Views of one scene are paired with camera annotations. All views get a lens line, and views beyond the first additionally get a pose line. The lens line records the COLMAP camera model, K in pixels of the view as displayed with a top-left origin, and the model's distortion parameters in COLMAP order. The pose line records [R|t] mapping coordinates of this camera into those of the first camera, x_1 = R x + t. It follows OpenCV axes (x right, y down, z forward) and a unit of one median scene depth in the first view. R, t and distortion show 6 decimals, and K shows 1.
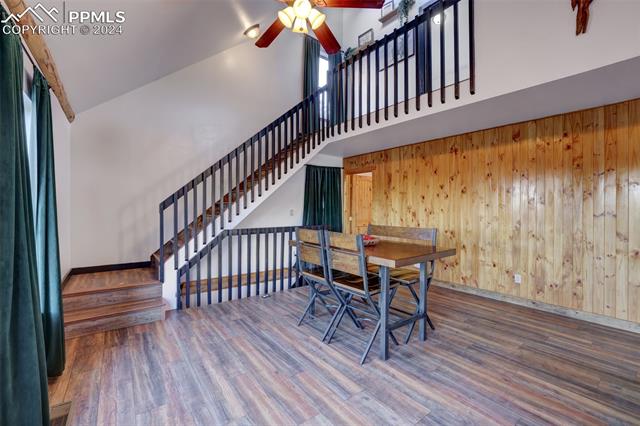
lens RADIAL K [[275.7, 0, 316.5], [0, 275.7, 209.7], [0, 0, 1]] dist [-0.018165, 0.000171]
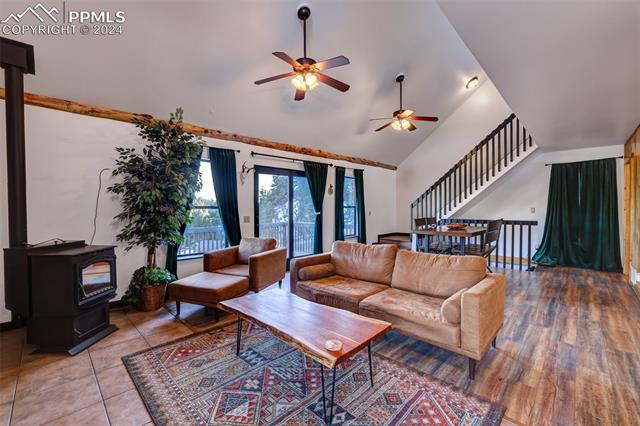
lens RADIAL K [[271.8, 0, 318.8], [0, 271.8, 209.1], [0, 0, 1]] dist [-0.045919, 0.012902]
pose [[0.152339, 0.007180, -0.988302, 1.616063], [-0.005946, 0.999962, 0.006348, 0.007288], [0.988310, 0.004910, 0.152376, -0.033111]]
